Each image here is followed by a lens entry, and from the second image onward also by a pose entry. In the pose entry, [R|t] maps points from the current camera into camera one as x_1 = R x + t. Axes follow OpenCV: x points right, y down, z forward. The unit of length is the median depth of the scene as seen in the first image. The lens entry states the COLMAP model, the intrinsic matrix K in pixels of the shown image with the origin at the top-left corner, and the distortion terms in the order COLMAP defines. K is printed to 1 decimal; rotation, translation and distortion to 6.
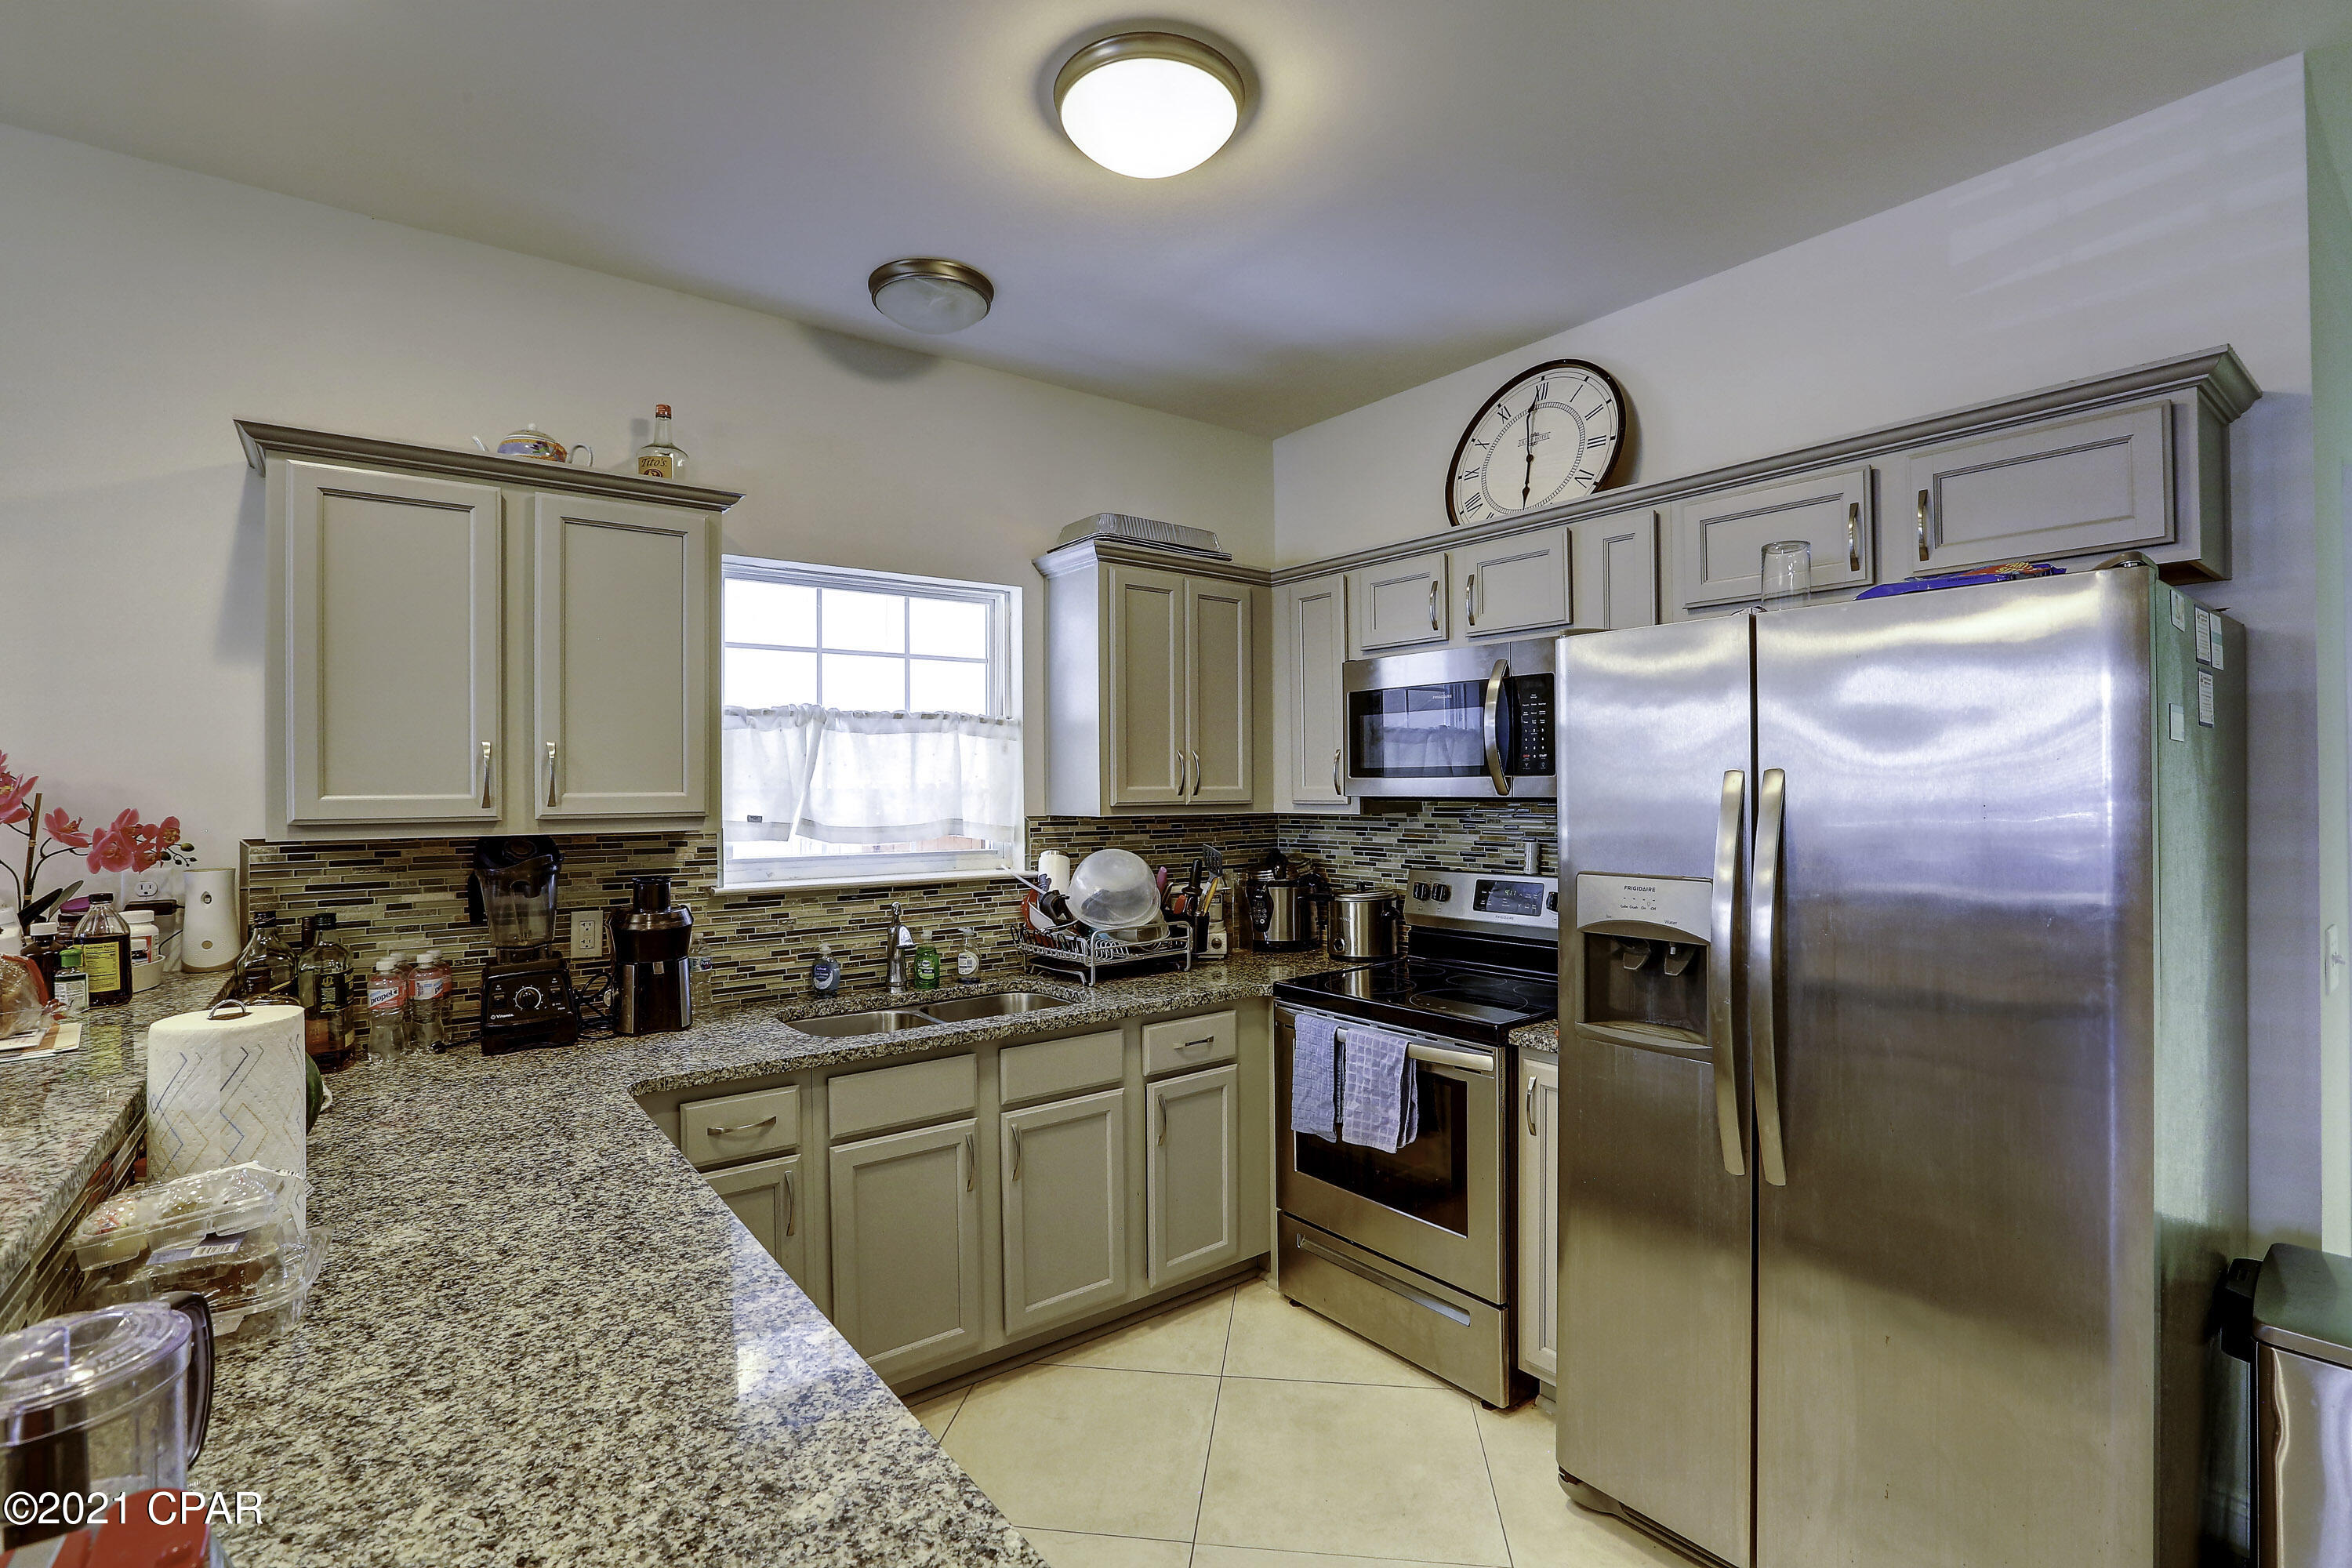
lens RADIAL K [[1076.9, 0, 1176.0], [0, 1076.9, 784.0], [0, 0, 1]] dist [-0.056263, 0.020995]
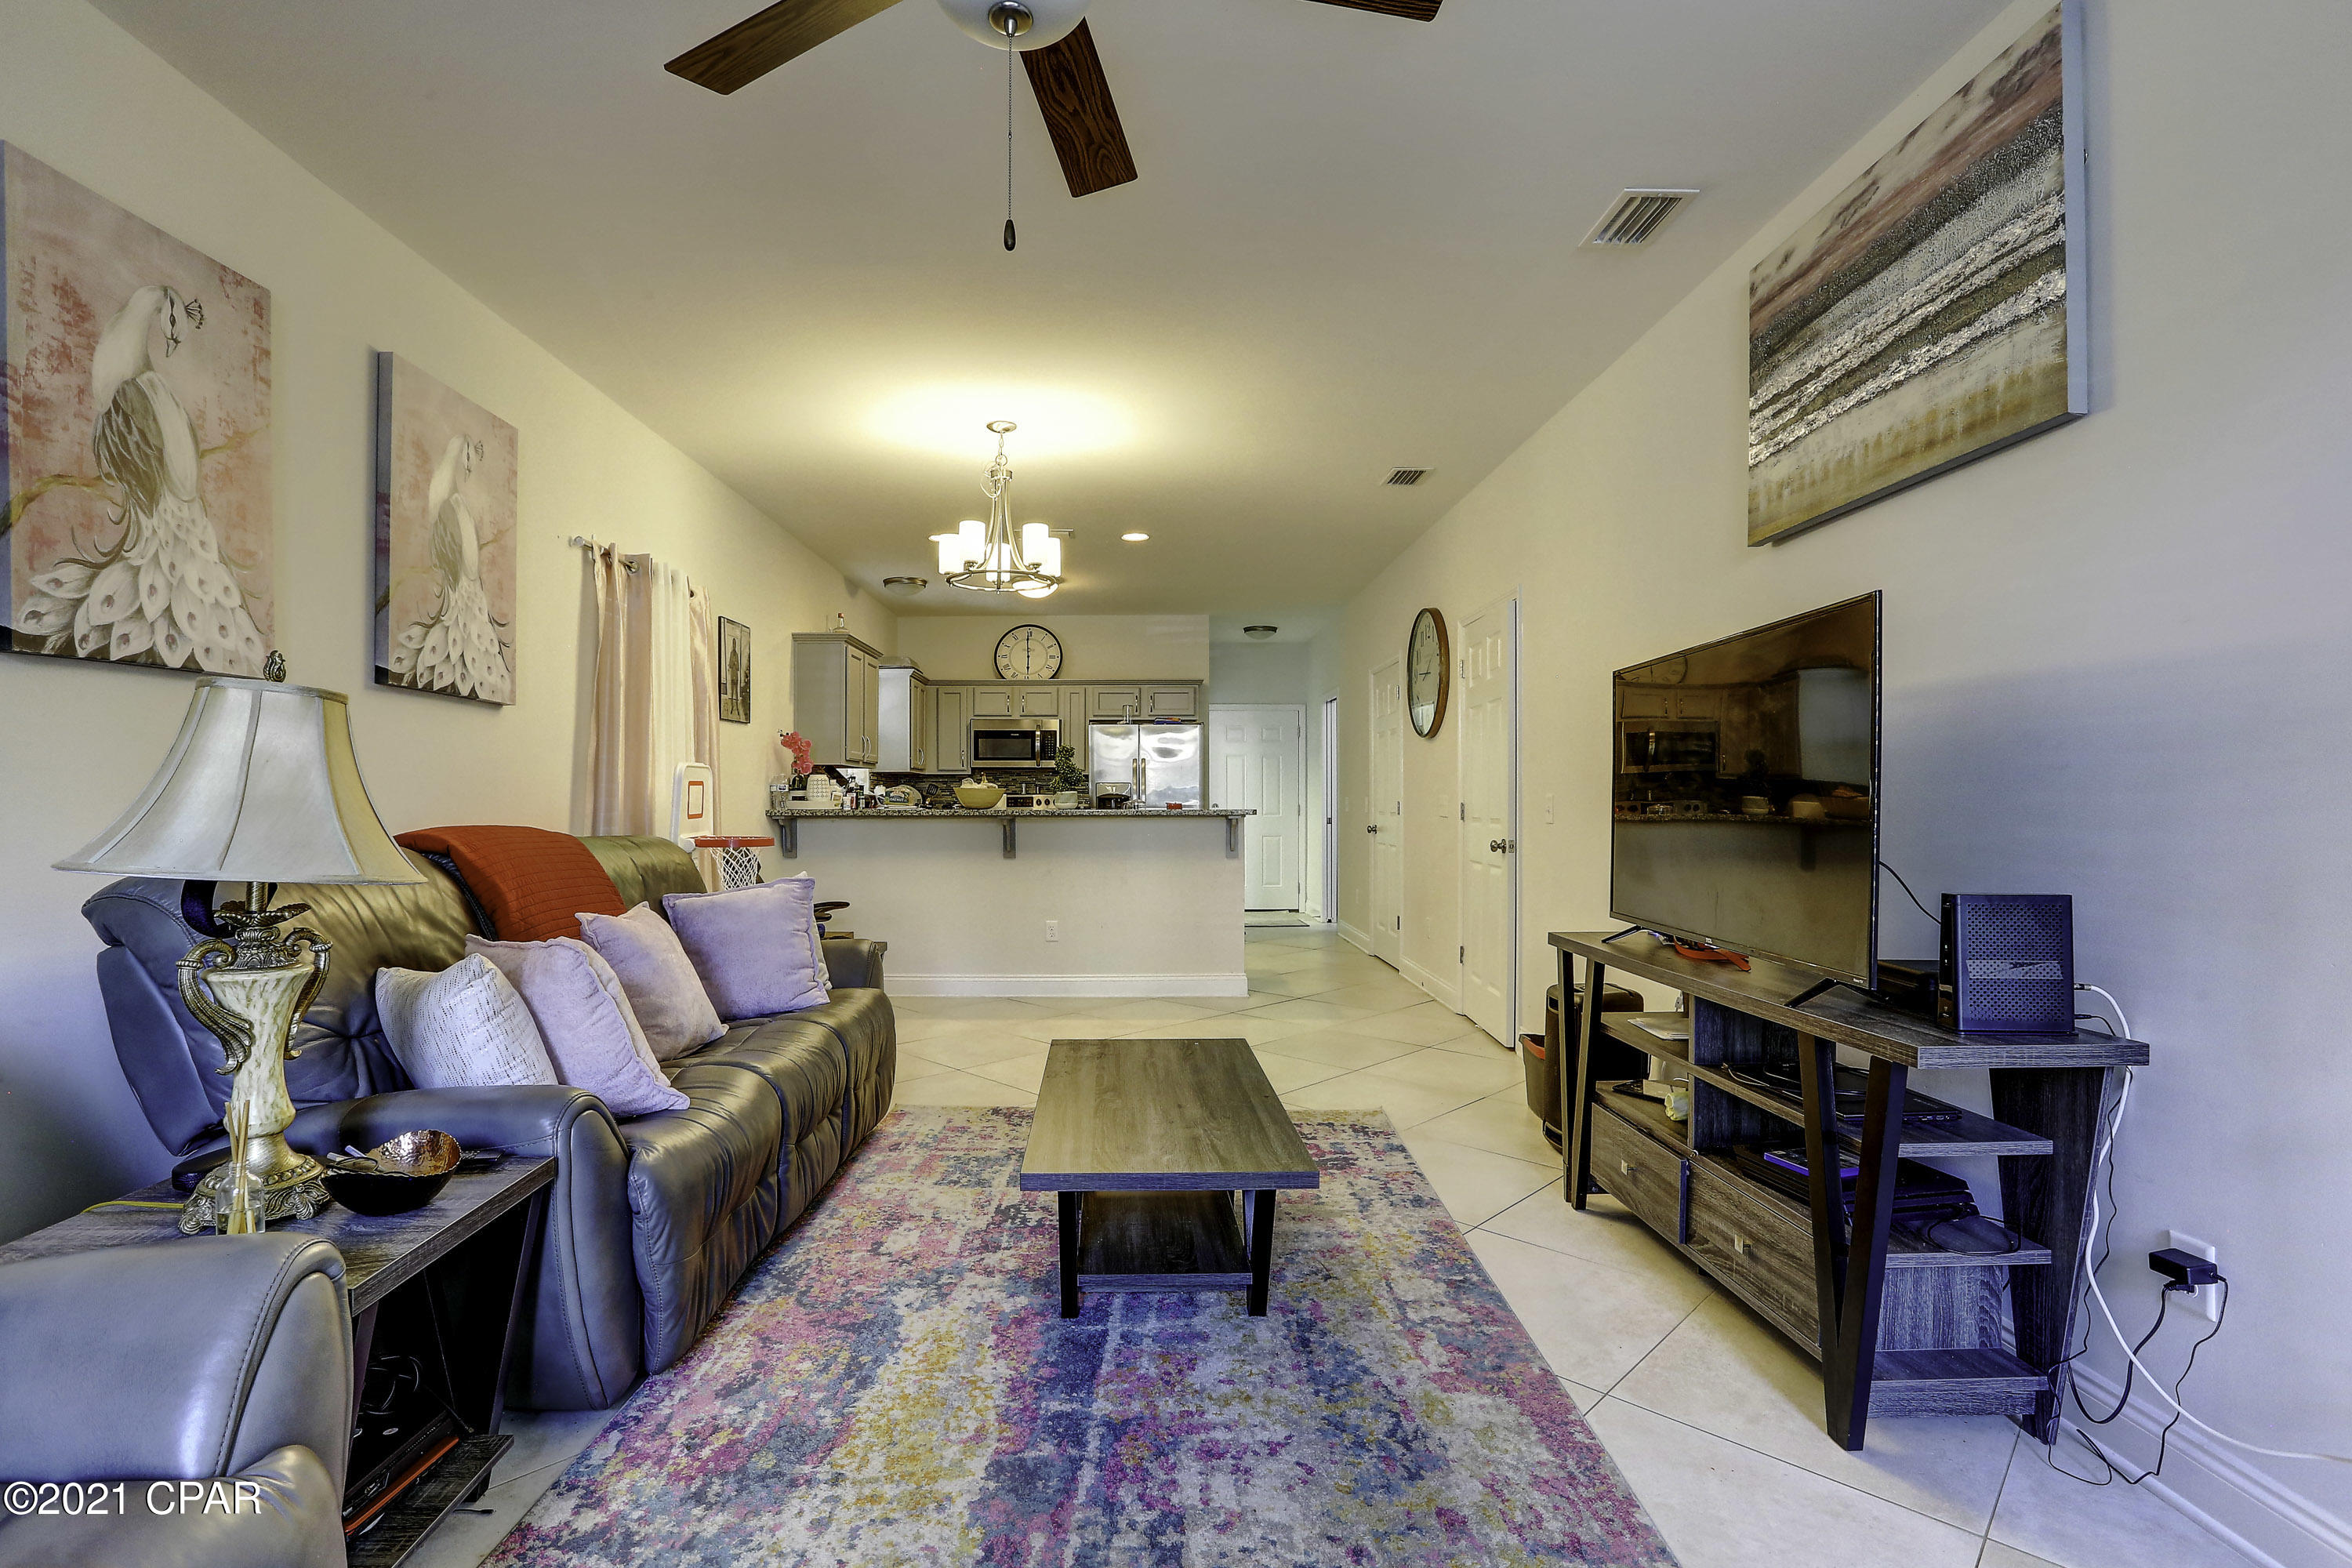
lens RADIAL K [[1082.6, 0, 1117.4], [0, 1082.6, 809.4], [0, 0, 1]] dist [-0.050669, 0.018681]
pose [[0.624607, 0.002100, 0.780937, -2.031230], [-0.008818, 0.999952, 0.004363, 0.118493], [-0.780890, -0.009611, 0.624595, -1.189601]]
